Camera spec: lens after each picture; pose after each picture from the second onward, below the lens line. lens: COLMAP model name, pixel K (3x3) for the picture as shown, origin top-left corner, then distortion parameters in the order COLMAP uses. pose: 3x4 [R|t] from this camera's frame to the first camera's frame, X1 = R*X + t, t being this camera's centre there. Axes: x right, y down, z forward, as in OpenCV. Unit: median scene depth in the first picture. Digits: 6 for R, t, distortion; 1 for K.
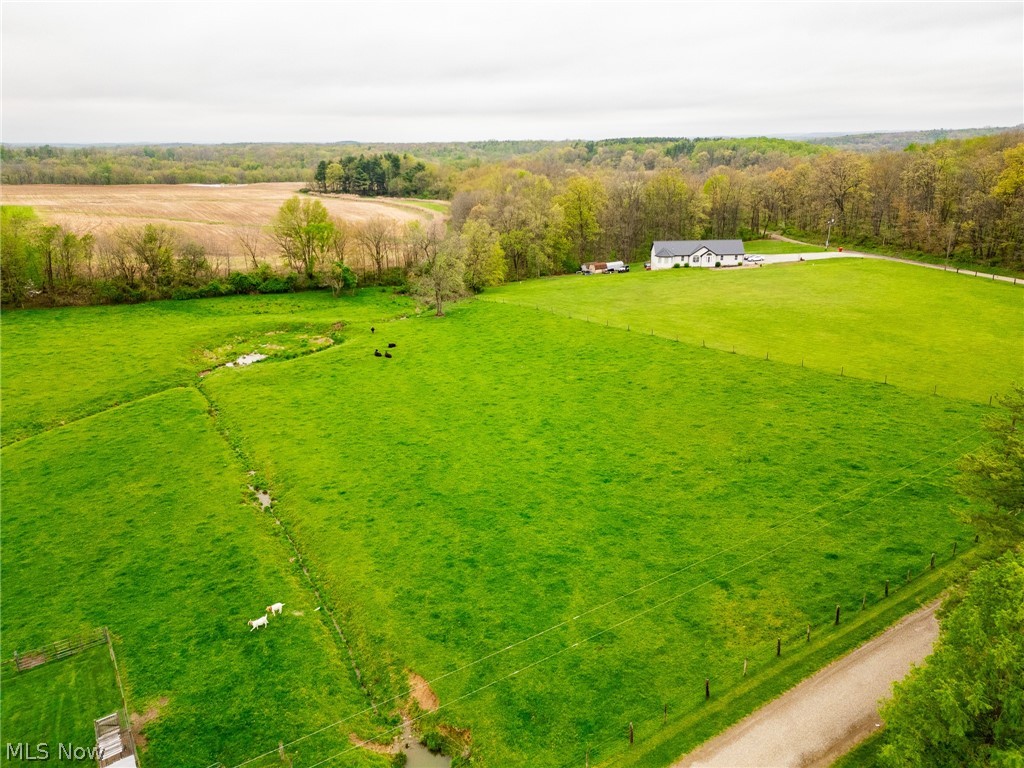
lens RADIAL K [[707.1, 0, 512.0], [0, 707.1, 384.0], [0, 0, 1]] dist [0.104327, -0.105273]
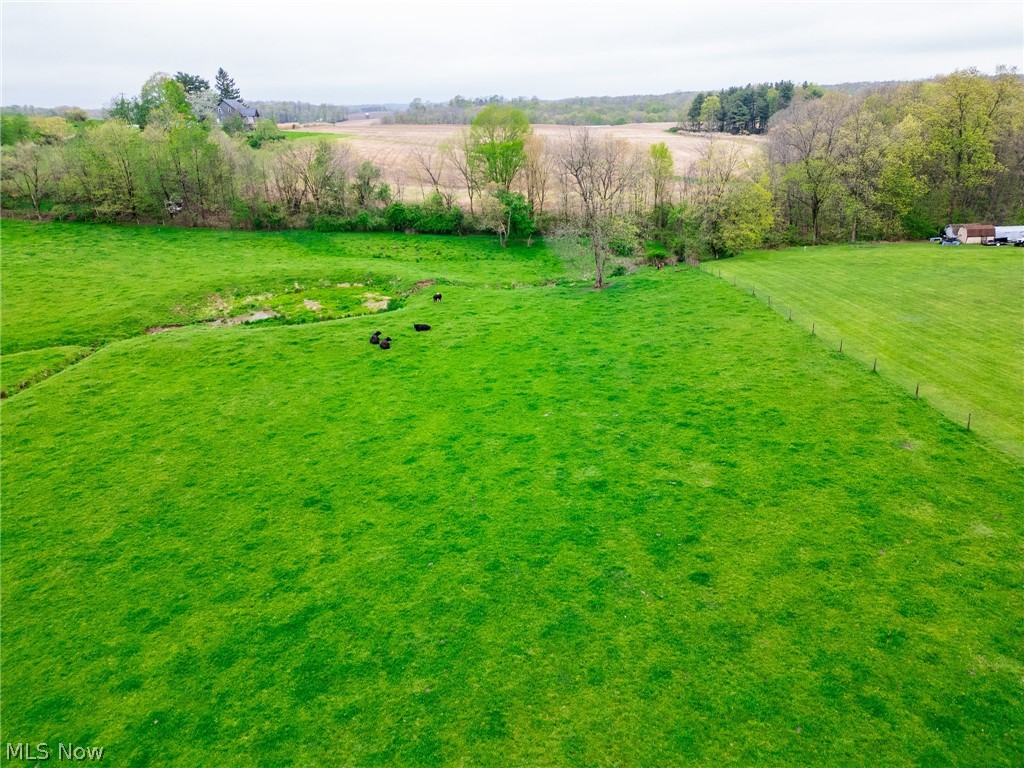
lens RADIAL K [[707.1, 0, 512.0], [0, 707.1, 384.0], [0, 0, 1]] dist [0.104327, -0.105273]
pose [[0.836173, 0.187115, -0.515560, 0.140583], [-0.156556, 0.982325, 0.102606, -0.053534], [0.525647, -0.005082, 0.850688, 0.350740]]
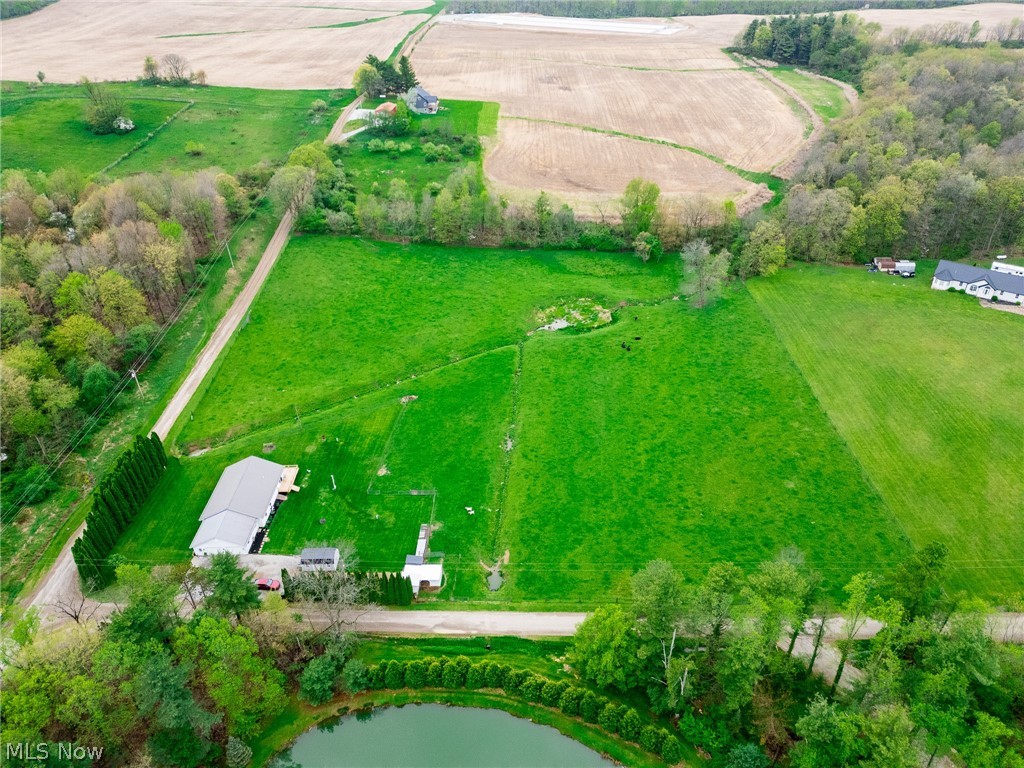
lens RADIAL K [[707.1, 0, 512.0], [0, 707.1, 384.0], [0, 0, 1]] dist [0.104327, -0.105273]
pose [[0.820792, 0.316395, -0.475599, 0.252207], [-0.165062, 0.928444, 0.332787, -0.289510], [0.546858, -0.194645, 0.814284, -0.298161]]
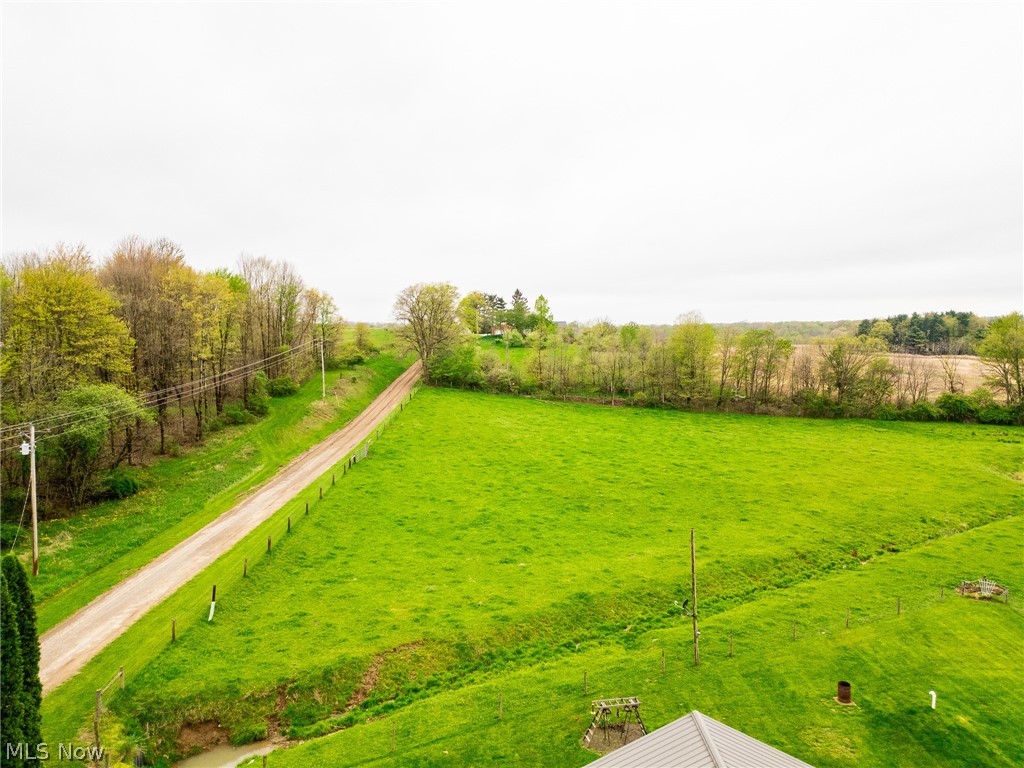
lens RADIAL K [[707.1, 0, 512.0], [0, 707.1, 384.0], [0, 0, 1]] dist [0.104327, -0.105273]
pose [[0.828181, 0.046116, -0.558561, -0.291067], [-0.180572, 0.965422, -0.188027, 0.066874], [0.530576, 0.256580, 0.807871, 0.057761]]
